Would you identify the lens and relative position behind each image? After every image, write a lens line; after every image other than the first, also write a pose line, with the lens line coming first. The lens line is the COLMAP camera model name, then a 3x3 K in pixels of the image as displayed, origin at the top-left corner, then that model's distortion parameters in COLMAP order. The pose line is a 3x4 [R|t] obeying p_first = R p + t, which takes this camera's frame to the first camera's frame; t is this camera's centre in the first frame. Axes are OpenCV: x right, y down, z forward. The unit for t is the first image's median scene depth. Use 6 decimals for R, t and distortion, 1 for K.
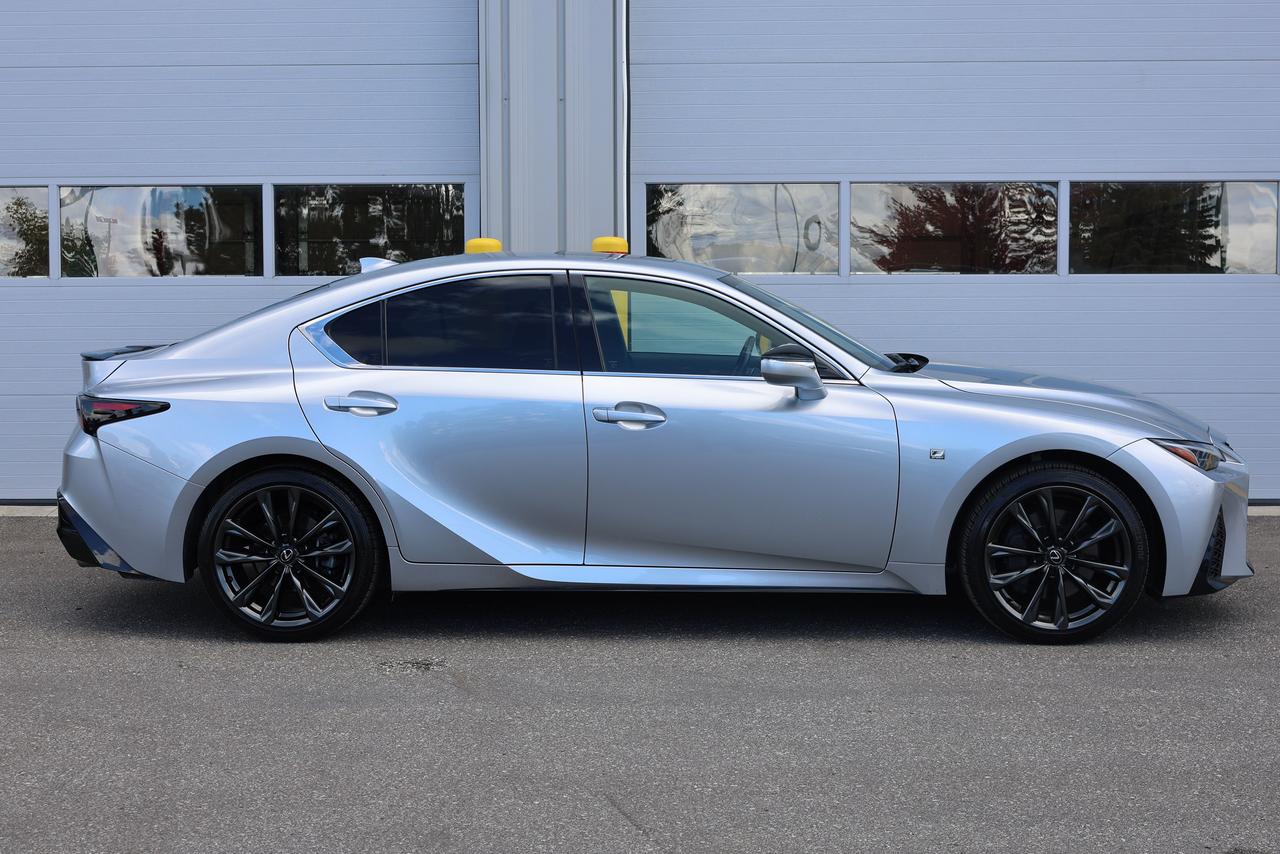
lens RADIAL K [[1749.6, 0, 635.2], [0, 1749.6, 425.9], [0, 0, 1]] dist [0.002319, 0.000000]
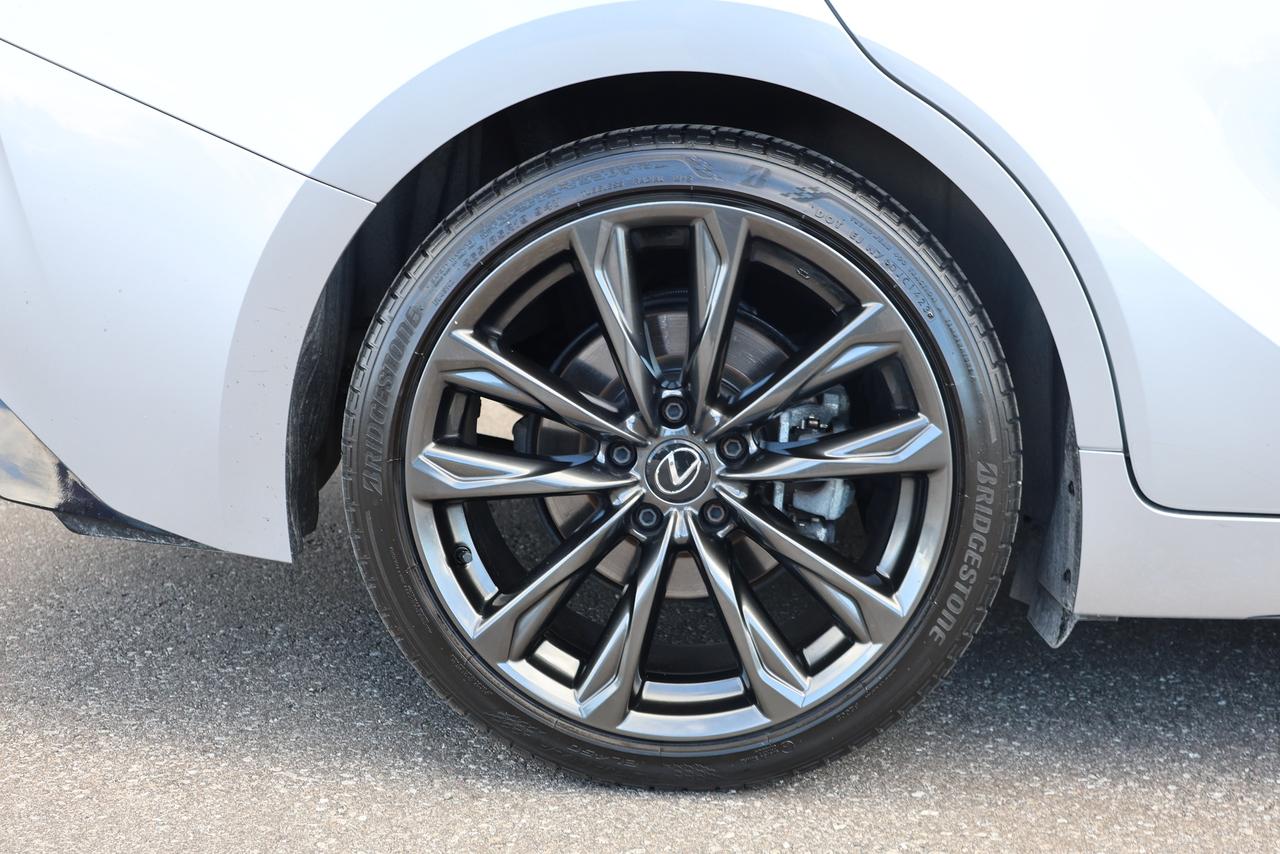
lens RADIAL K [[1749.6, 0, 644.5], [0, 1749.6, 426.4], [0, 0, 1]] dist [0.002319, 0.000000]
pose [[0.999583, 0.022761, -0.017776, -0.199823], [-0.021036, 0.995554, 0.091810, 0.043007], [0.019787, -0.091398, 0.995618, 0.737994]]
